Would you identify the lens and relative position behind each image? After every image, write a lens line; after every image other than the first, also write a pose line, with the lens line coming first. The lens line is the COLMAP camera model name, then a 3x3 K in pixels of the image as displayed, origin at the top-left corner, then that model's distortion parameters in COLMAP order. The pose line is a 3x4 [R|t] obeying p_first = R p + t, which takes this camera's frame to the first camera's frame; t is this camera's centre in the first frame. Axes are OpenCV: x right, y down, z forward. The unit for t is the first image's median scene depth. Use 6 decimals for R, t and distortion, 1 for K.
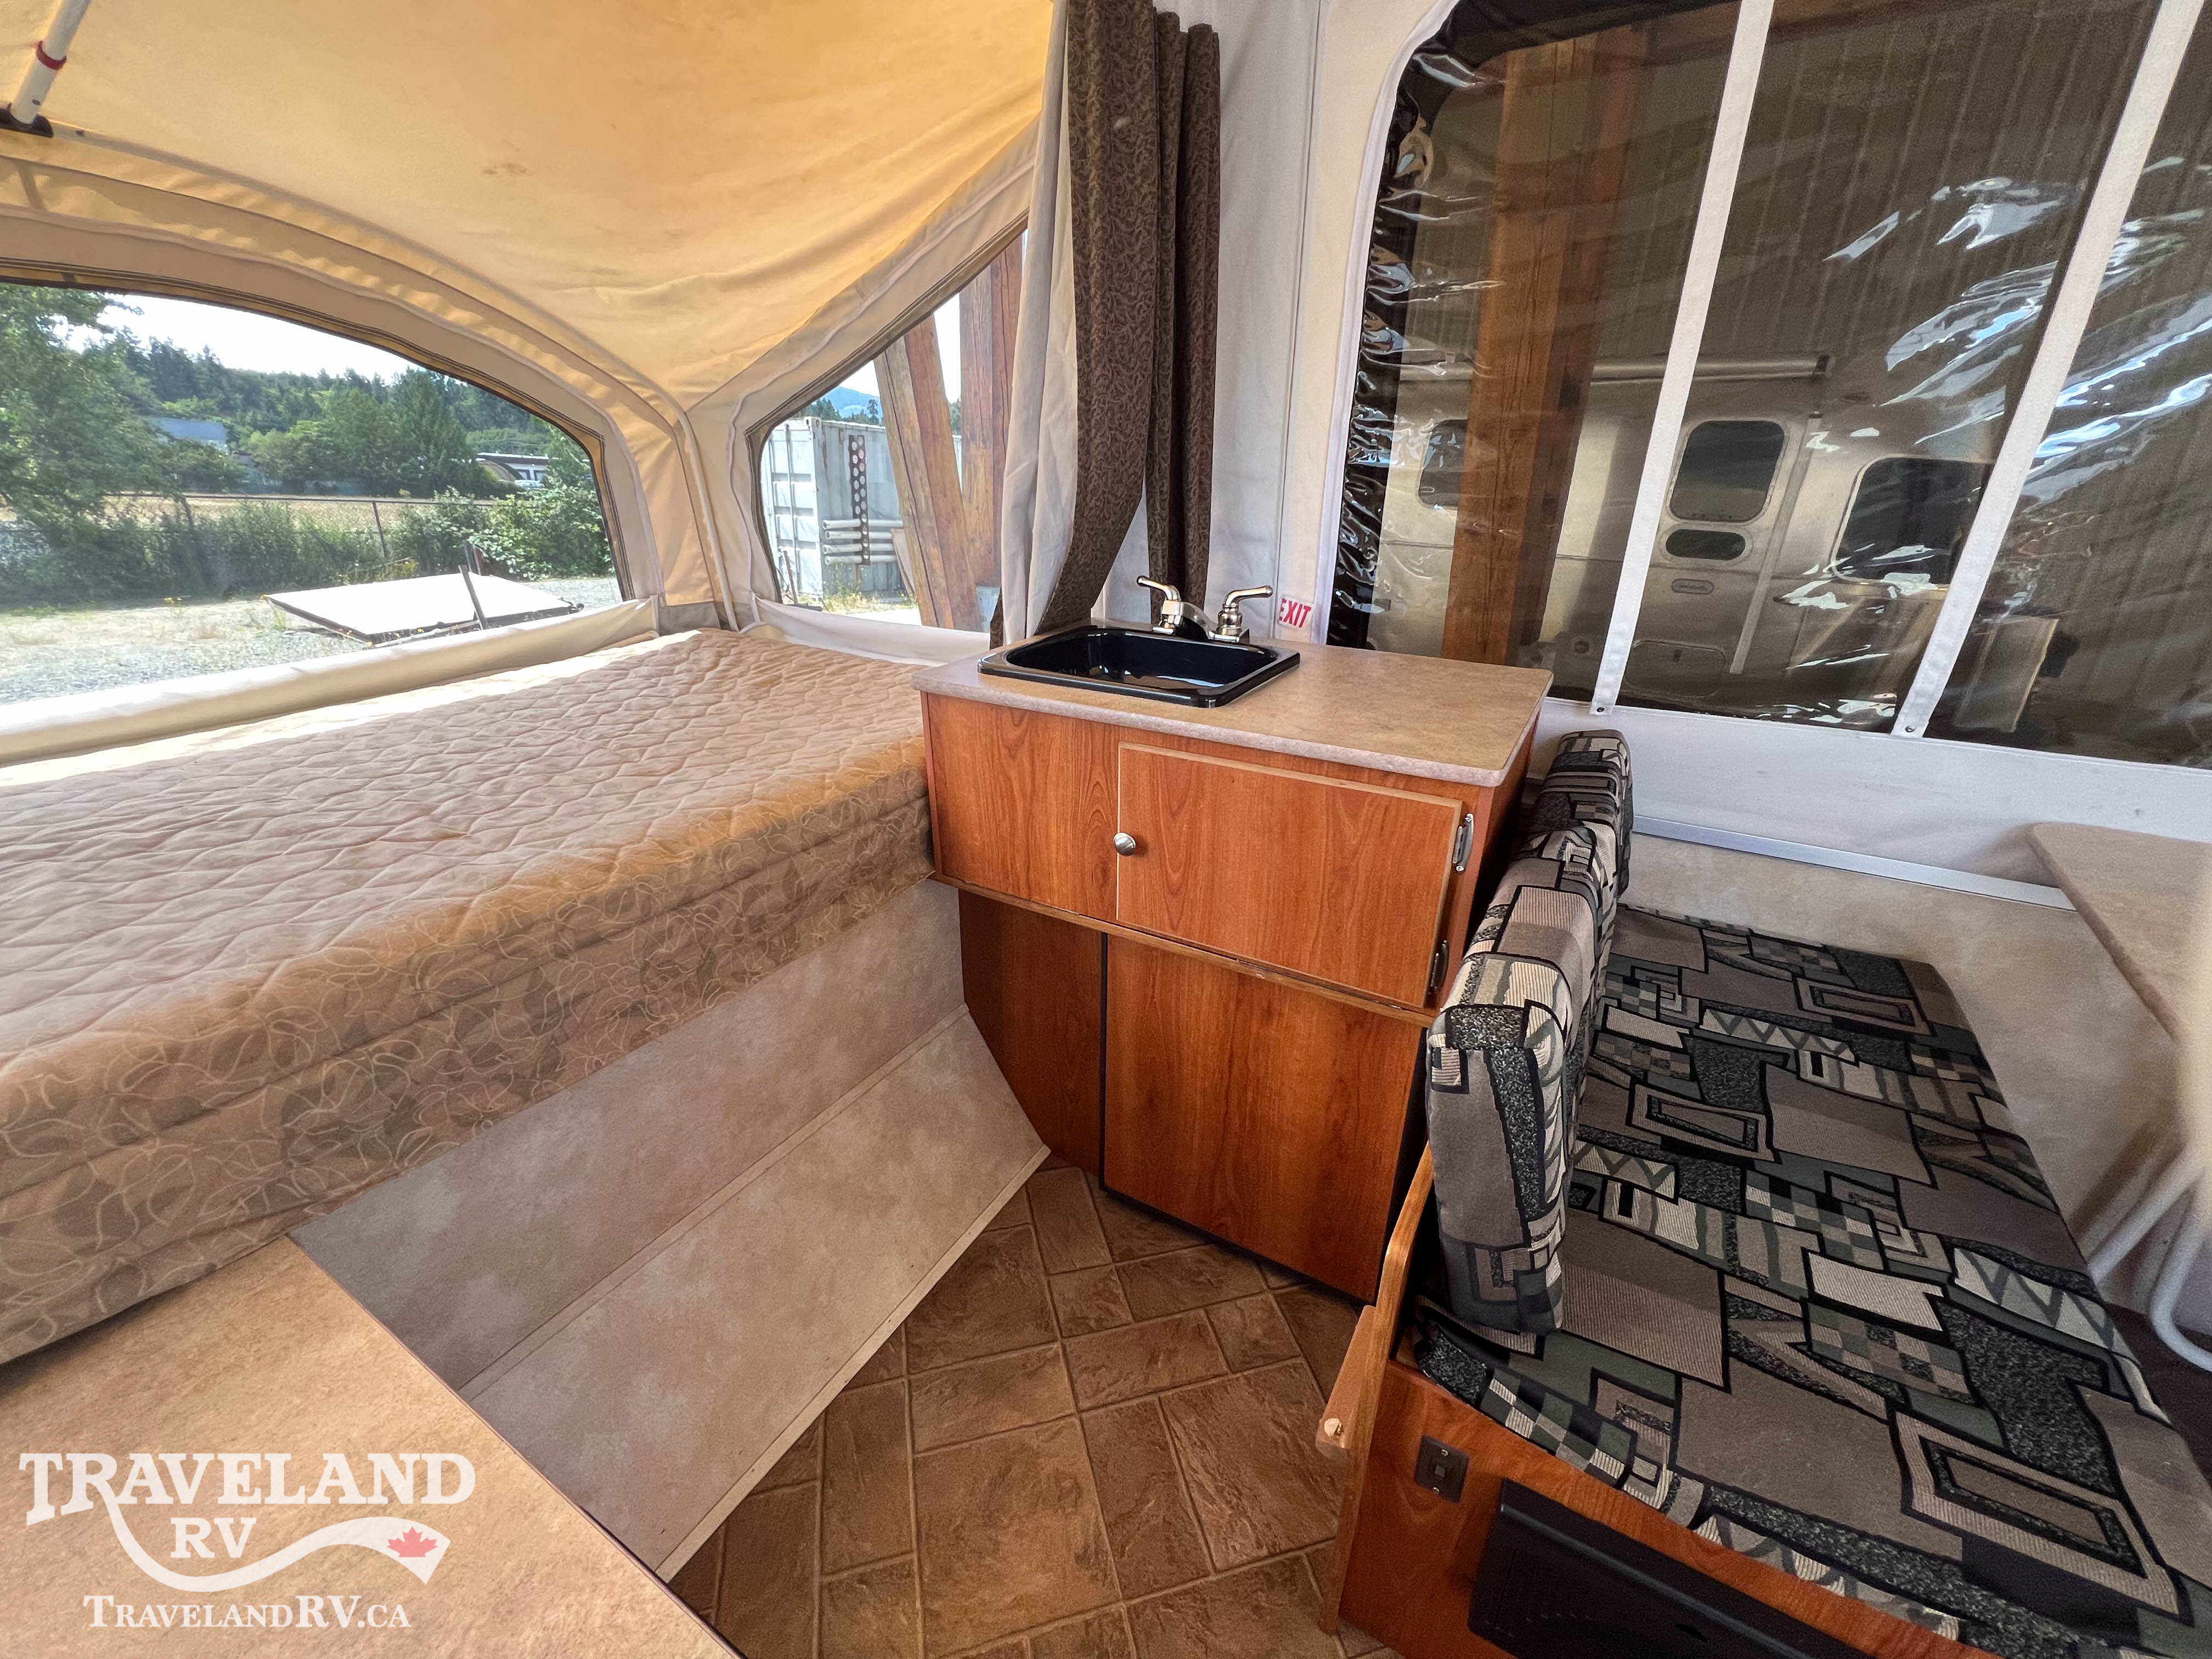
lens RADIAL K [[887.0, 0, 1102.1], [0, 887.0, 831.2], [0, 0, 1]] dist [-0.002174, 0.000667]
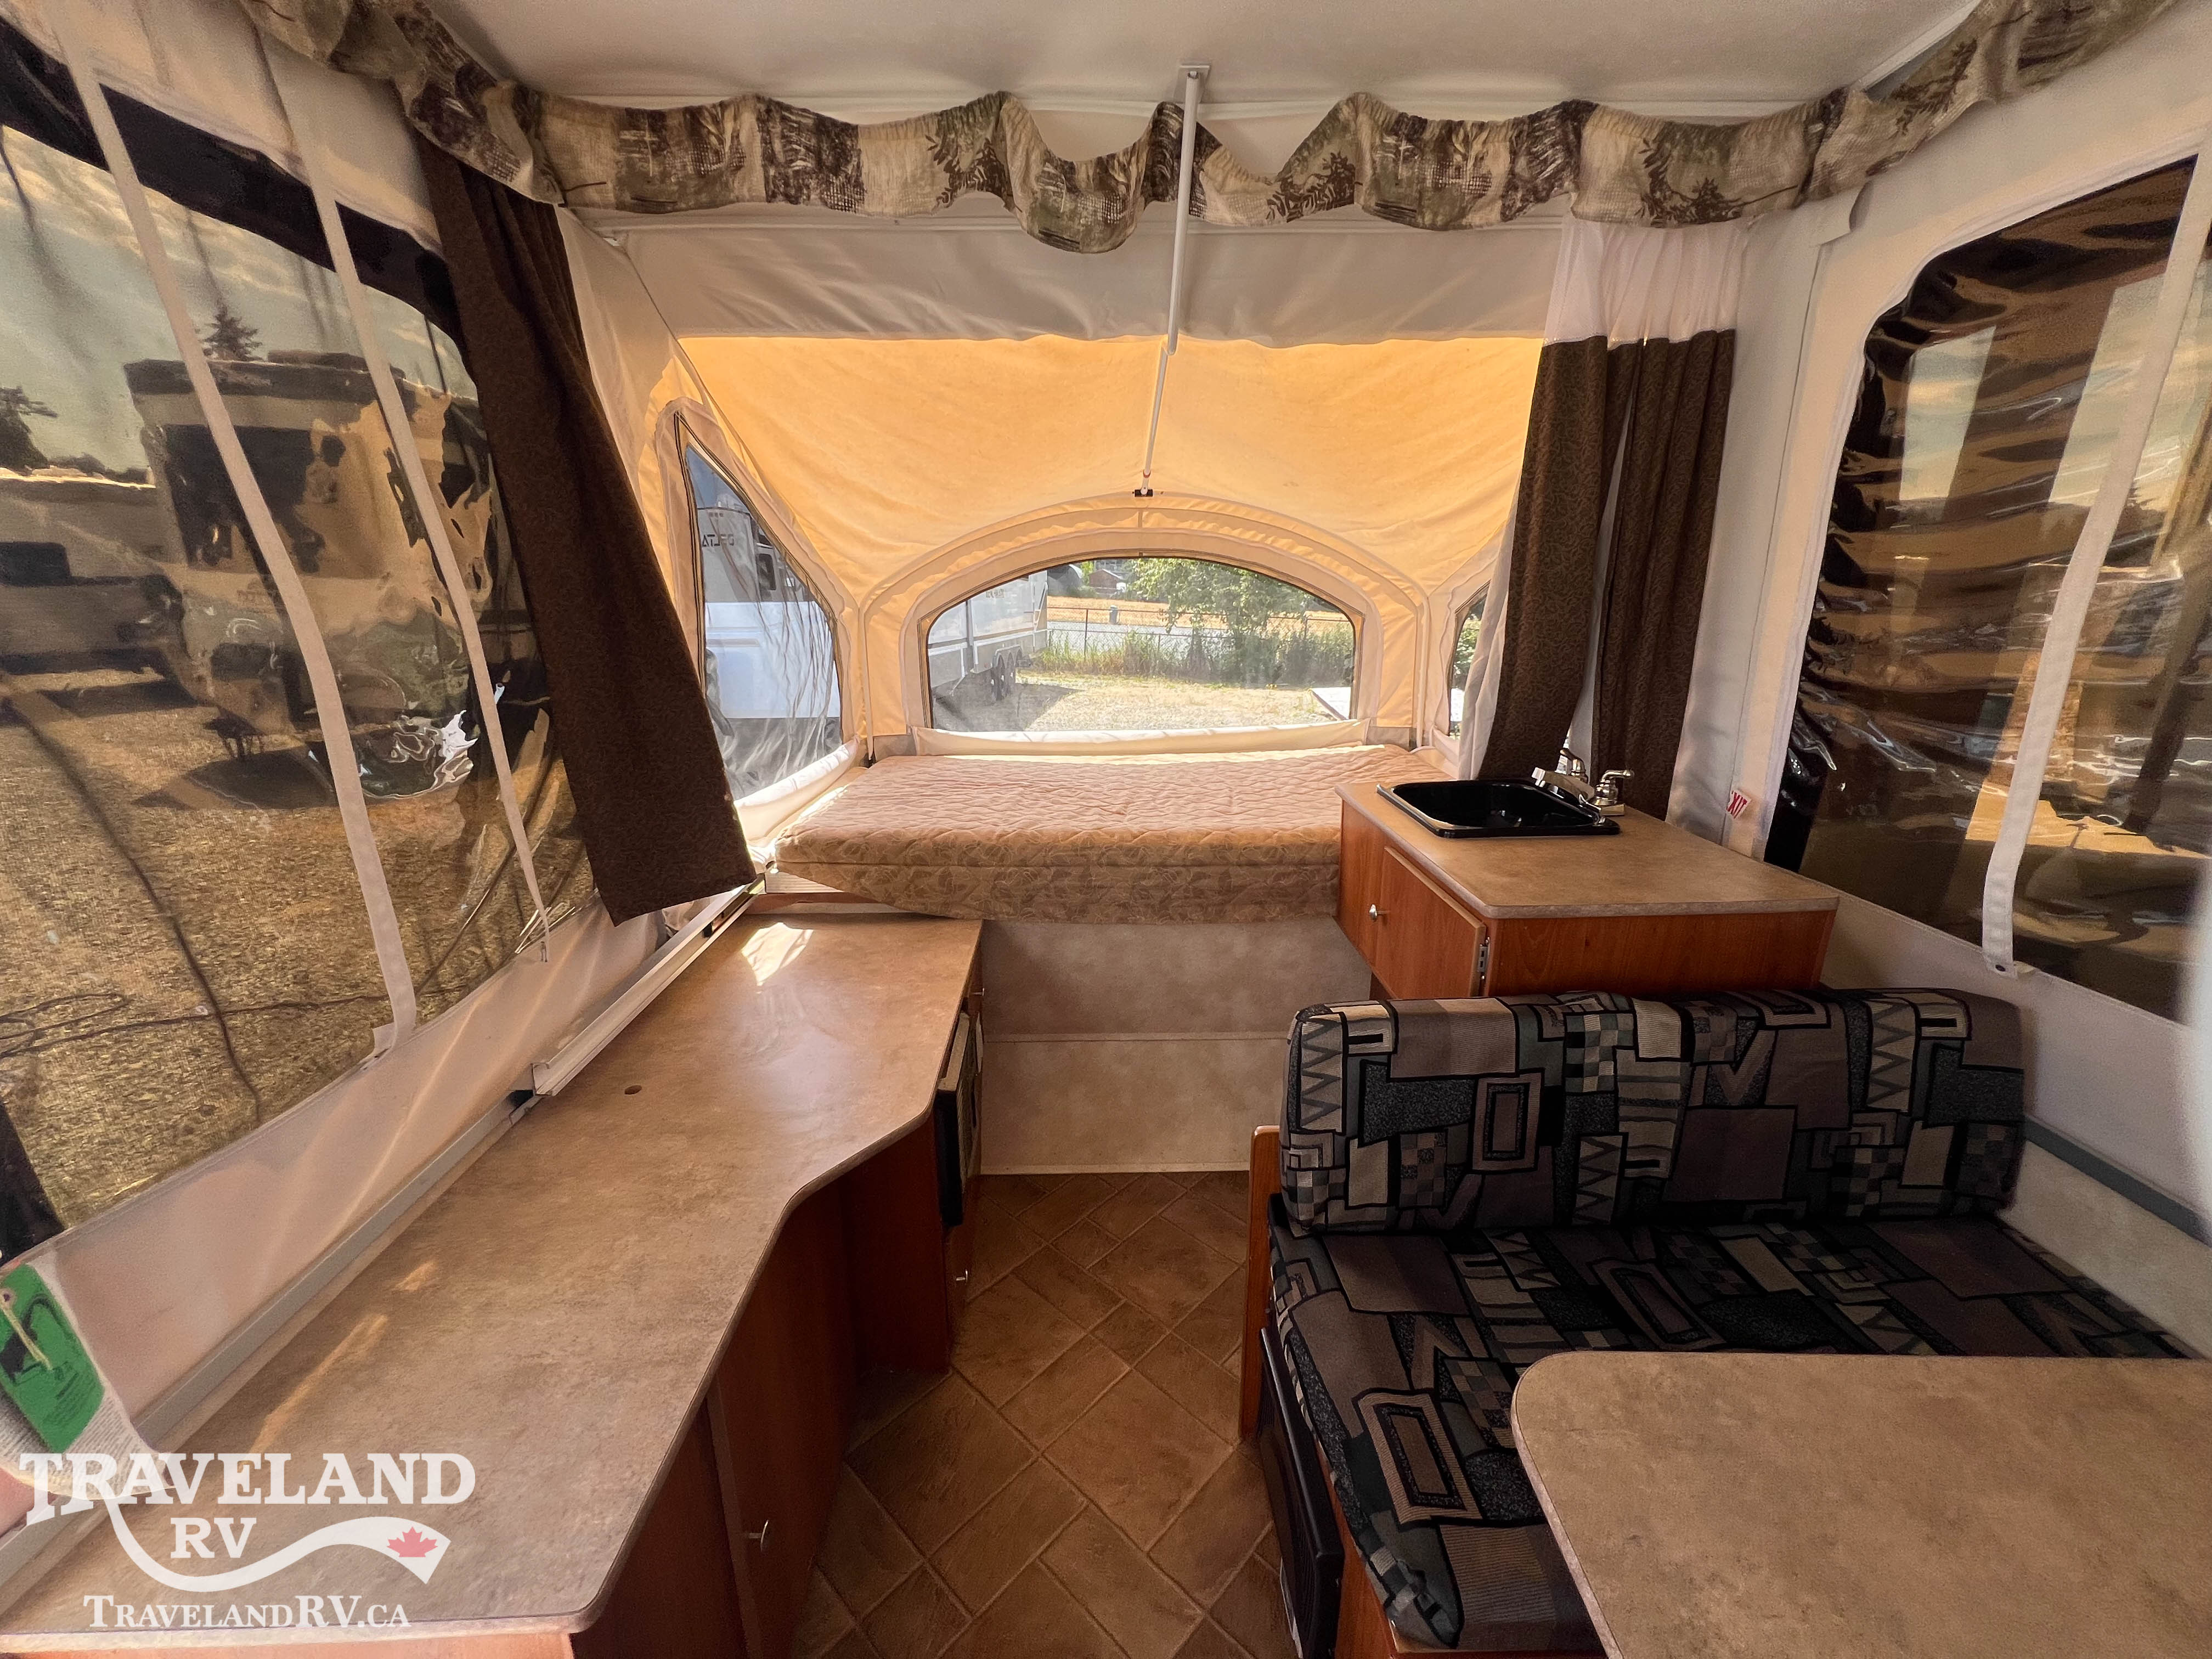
lens RADIAL K [[887.0, 0, 1103.5], [0, 887.0, 830.8], [0, 0, 1]] dist [-0.002174, 0.000667]
pose [[0.526263, 0.218207, -0.821847, 0.826615], [-0.322116, 0.945639, 0.044811, -0.030912], [0.786949, 0.241148, 0.567943, -0.193921]]
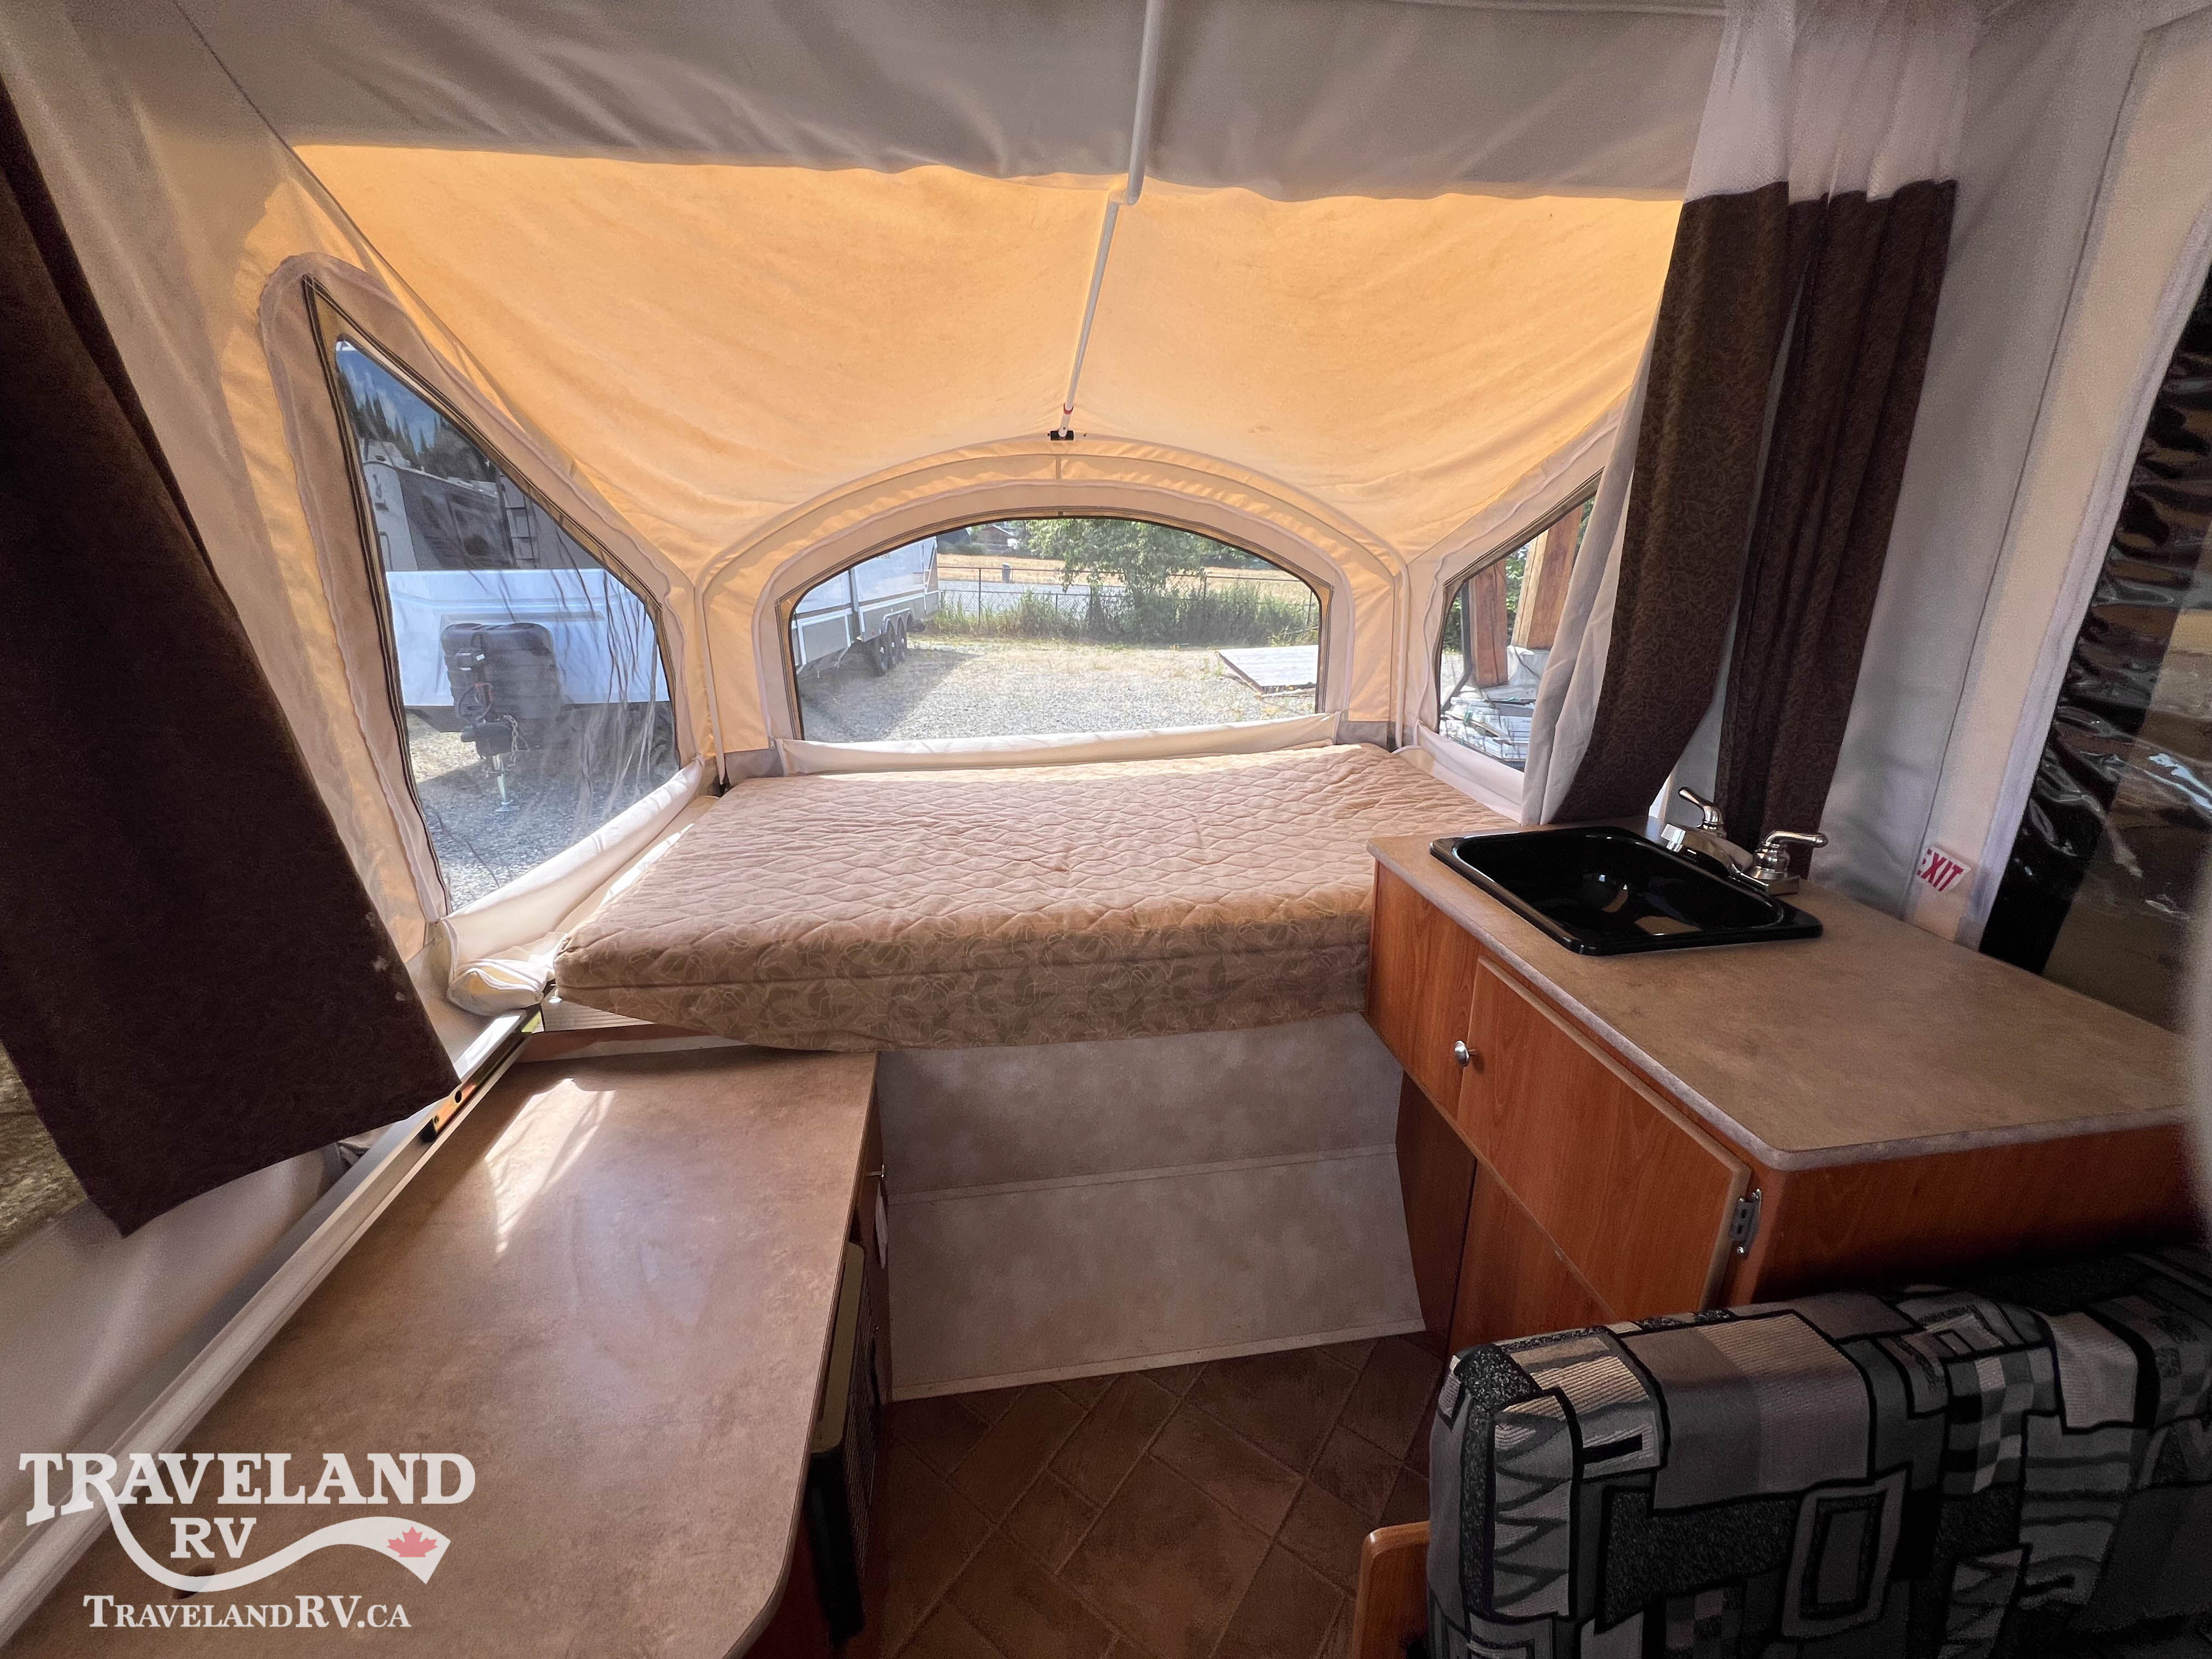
lens RADIAL K [[887.0, 0, 1102.7], [0, 887.0, 832.0], [0, 0, 1]] dist [-0.002174, 0.000667]
pose [[0.621457, 0.231949, -0.748326, 0.396243], [-0.289510, 0.955550, 0.055752, -0.138889], [0.727994, 0.182000, 0.660985, -0.006499]]
